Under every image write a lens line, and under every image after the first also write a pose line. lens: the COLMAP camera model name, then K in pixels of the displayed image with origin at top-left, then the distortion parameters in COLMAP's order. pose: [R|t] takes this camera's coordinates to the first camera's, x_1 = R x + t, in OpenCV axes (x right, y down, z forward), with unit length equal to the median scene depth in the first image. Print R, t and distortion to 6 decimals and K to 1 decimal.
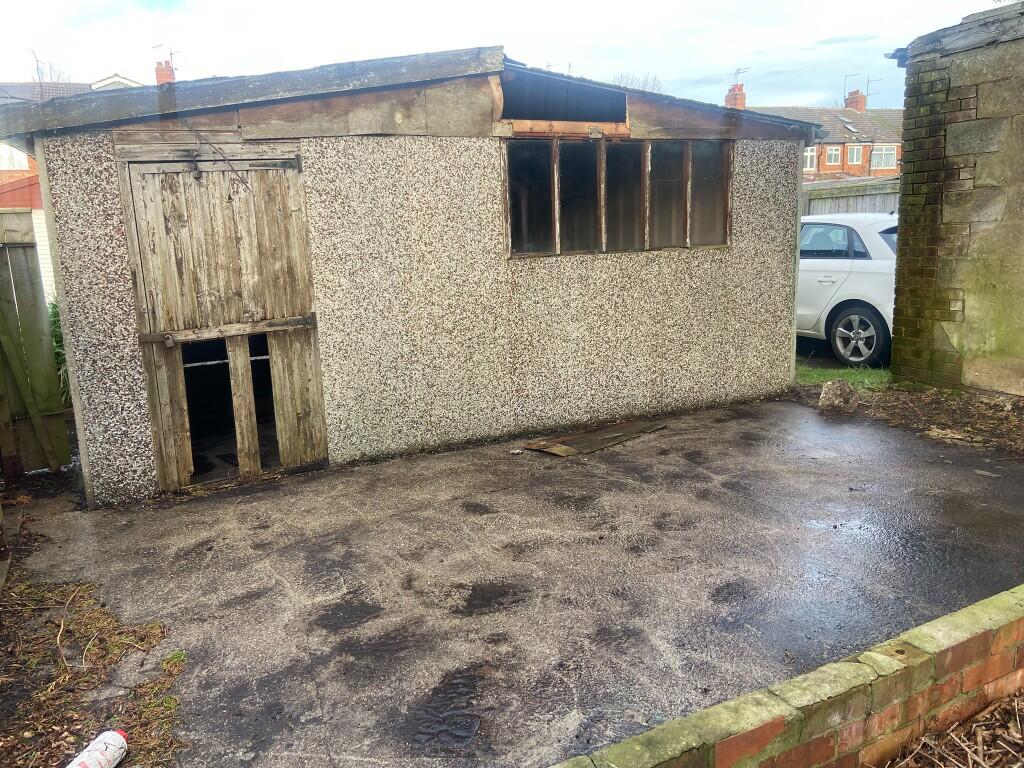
lens RADIAL K [[769.6, 0, 511.9], [0, 769.6, 382.0], [0, 0, 1]] dist [0.005979, 0.000637]
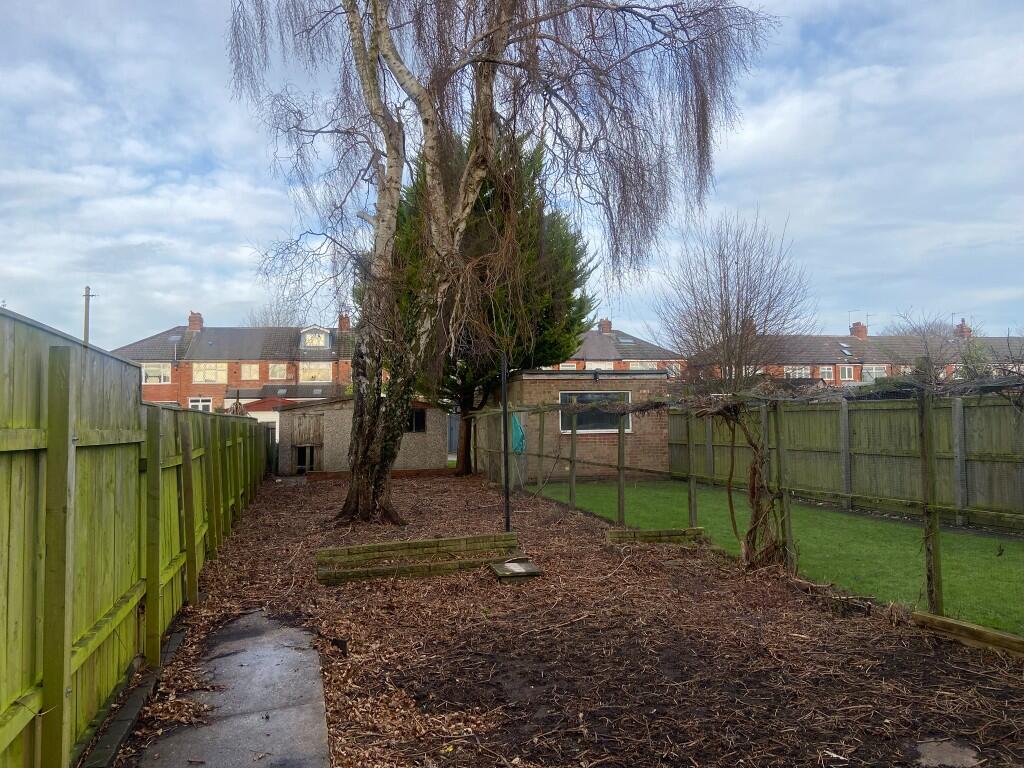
lens RADIAL K [[769.6, 0, 511.9], [0, 769.6, 382.0], [0, 0, 1]] dist [0.005979, 0.000637]
pose [[0.971729, 0.011460, -0.235820, 2.240030], [-0.067552, 0.970560, -0.231192, 0.637578], [0.226228, 0.240586, 0.943896, -3.778350]]
